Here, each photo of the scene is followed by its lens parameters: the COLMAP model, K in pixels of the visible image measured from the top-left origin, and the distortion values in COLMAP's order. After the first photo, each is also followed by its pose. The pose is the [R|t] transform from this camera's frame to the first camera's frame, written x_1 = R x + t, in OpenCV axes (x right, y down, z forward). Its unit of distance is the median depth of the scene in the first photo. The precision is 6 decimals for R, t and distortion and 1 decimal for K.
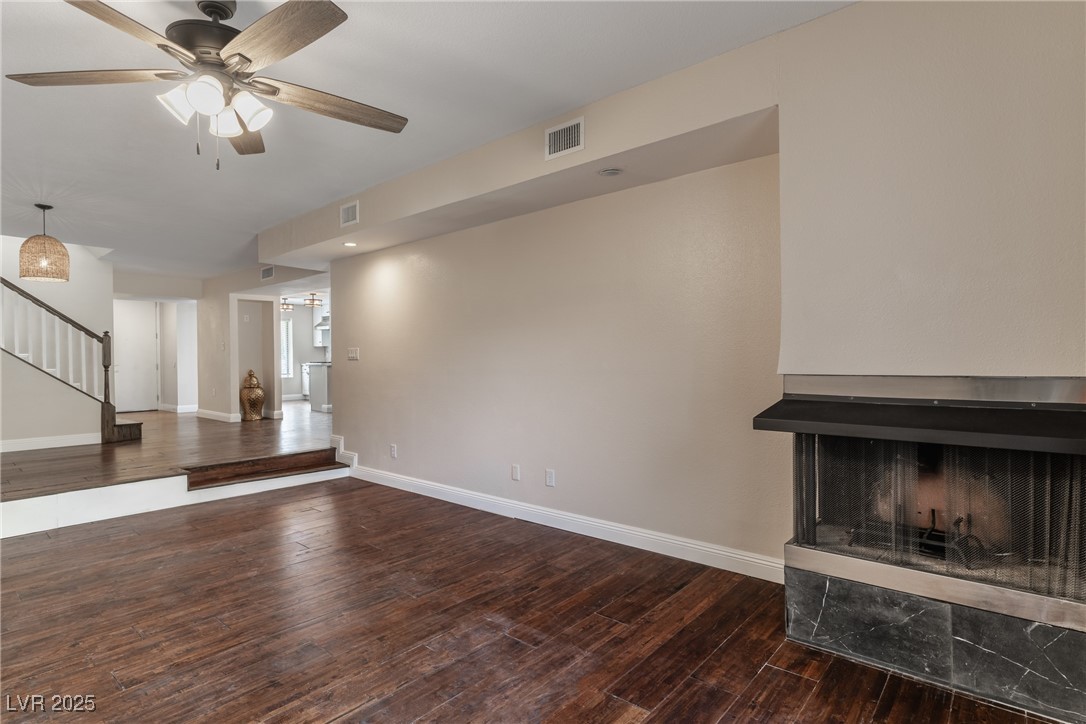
lens RADIAL K [[551.8, 0, 547.3], [0, 551.8, 362.5], [0, 0, 1]] dist [-0.001647, 0.000567]
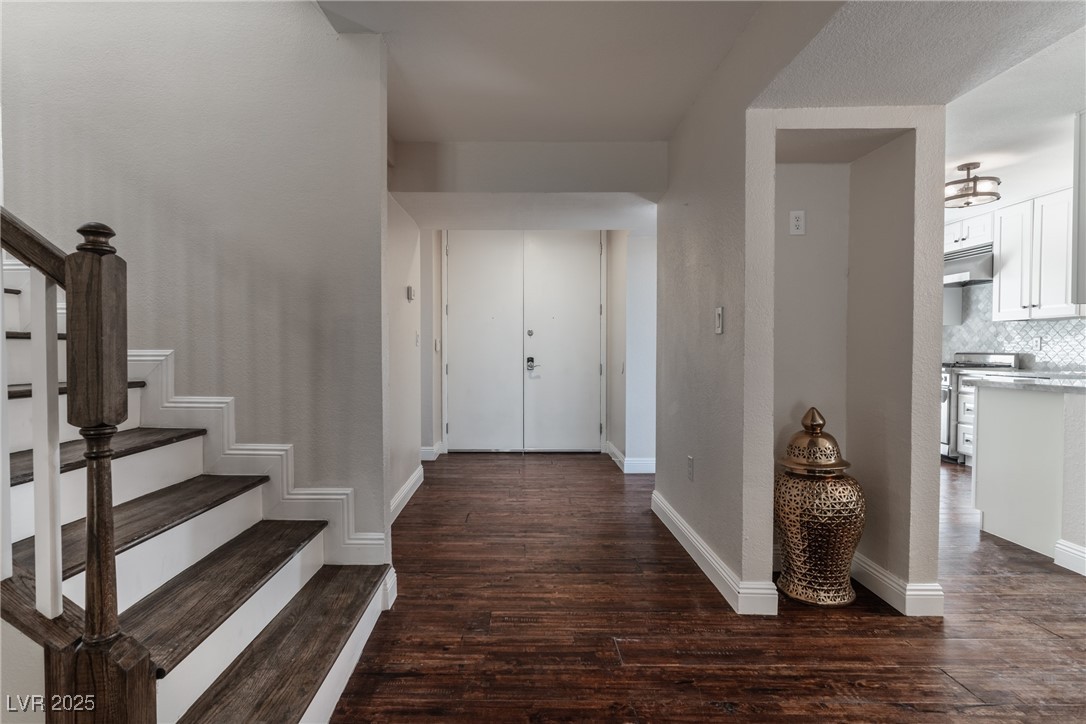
lens RADIAL K [[561.5, 0, 508.9], [0, 561.5, 366.6], [0, 0, 1]] dist [0.000975, 0.000770]
pose [[0.631717, 0.033323, -0.774482, -0.615032], [-0.010956, 0.999360, 0.034062, -0.020652], [0.775122, -0.013032, 0.631678, 1.044924]]
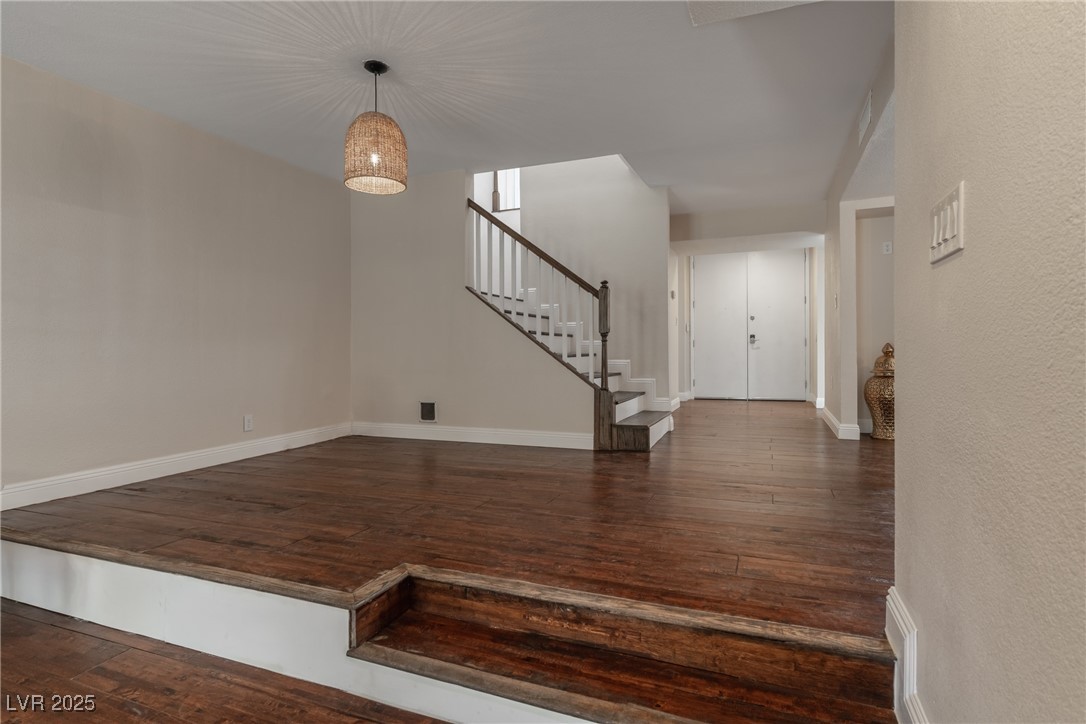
lens RADIAL K [[551.8, 0, 547.3], [0, 551.8, 362.5], [0, 0, 1]] dist [-0.001647, 0.000567]
pose [[0.317318, 0.025280, -0.947982, -0.207566], [0.002681, 0.999617, 0.027554, 0.023947], [0.948316, -0.011285, 0.317128, 0.767774]]
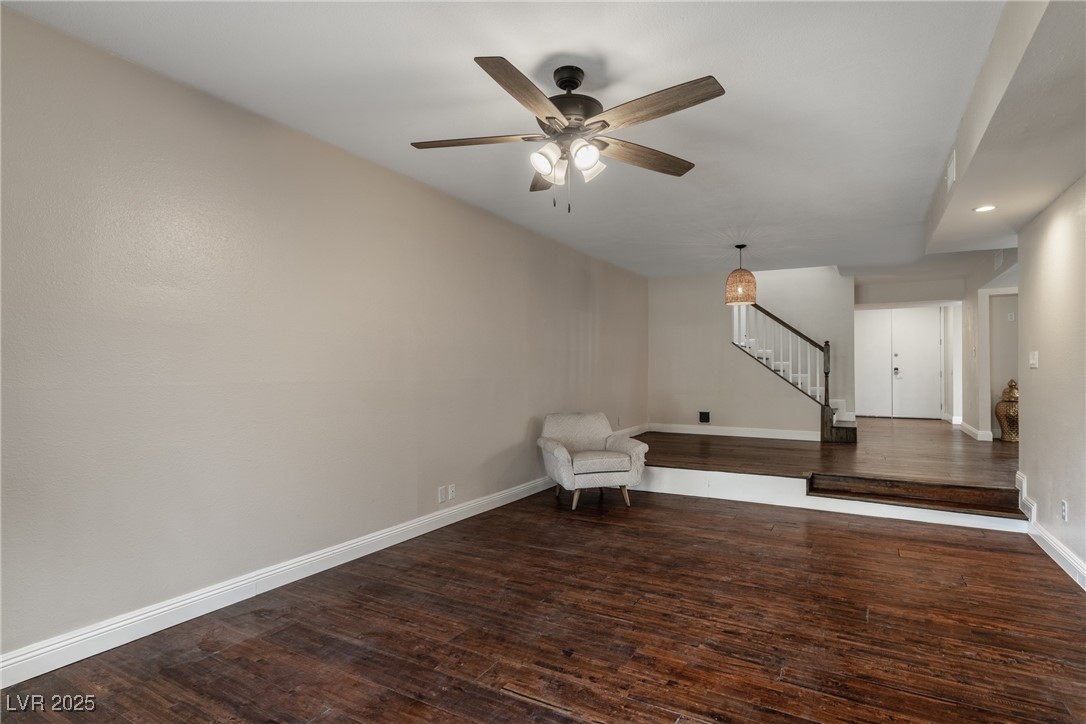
lens RADIAL K [[561.8, 0, 545.9], [0, 561.8, 366.4], [0, 0, 1]] dist [-0.001666, 0.000905]
pose [[0.187748, 0.002270, -0.982215, 0.214288], [-0.007197, 0.999974, 0.000936, -0.002814], [0.982191, 0.006893, 0.187759, 0.247057]]
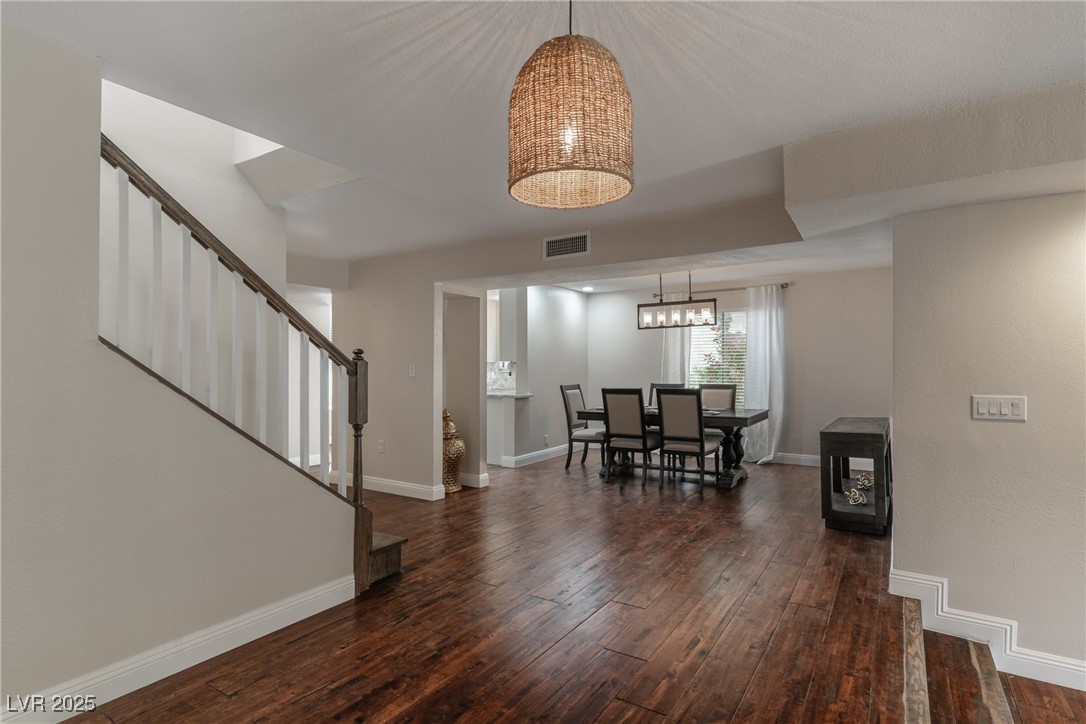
lens RADIAL K [[551.8, 0, 547.3], [0, 551.8, 362.5], [0, 0, 1]] dist [-0.001647, 0.000567]
pose [[0.990288, 0.007312, 0.138838, -0.747327], [-0.004680, 0.999803, -0.019272, -0.038976], [-0.138952, 0.018435, 0.990128, 0.552826]]
